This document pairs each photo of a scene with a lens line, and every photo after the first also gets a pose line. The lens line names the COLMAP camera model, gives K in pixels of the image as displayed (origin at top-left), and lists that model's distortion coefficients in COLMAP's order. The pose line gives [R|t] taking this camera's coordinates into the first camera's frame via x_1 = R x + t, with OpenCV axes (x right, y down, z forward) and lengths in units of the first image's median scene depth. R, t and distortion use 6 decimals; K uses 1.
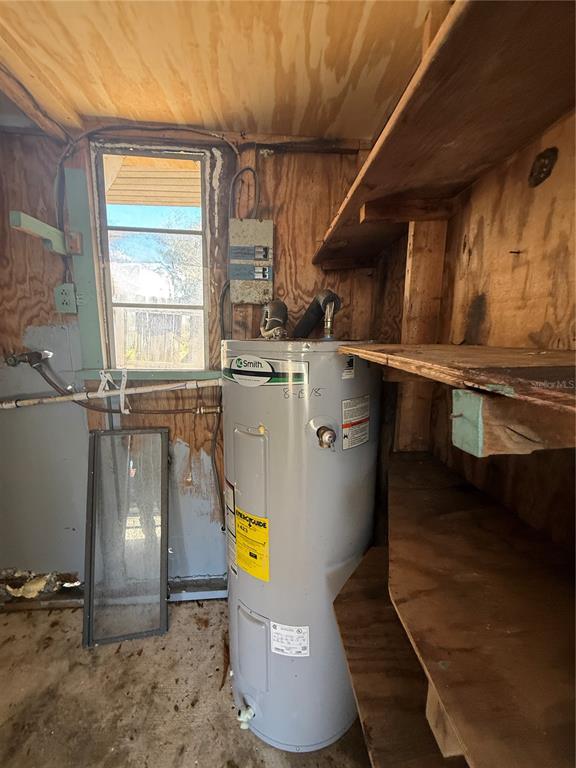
lens RADIAL K [[307.1, 0, 290.1], [0, 307.1, 382.0], [0, 0, 1]] dist [0.000075, 0.000301]
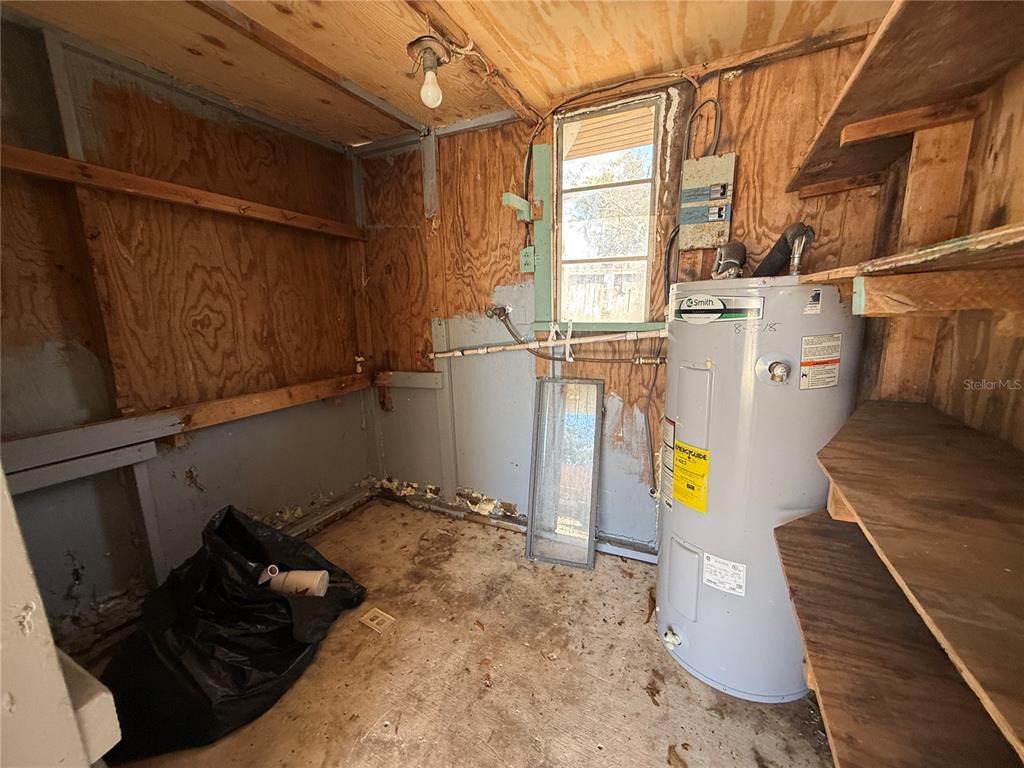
lens RADIAL K [[409.4, 0, 509.2], [0, 409.4, 382.7], [0, 0, 1]] dist [0.000075, 0.000301]
pose [[0.862304, 0.064345, -0.502286, 0.019322], [-0.045310, 0.997720, 0.050026, 0.118368], [0.504359, -0.020379, 0.863253, -0.385578]]
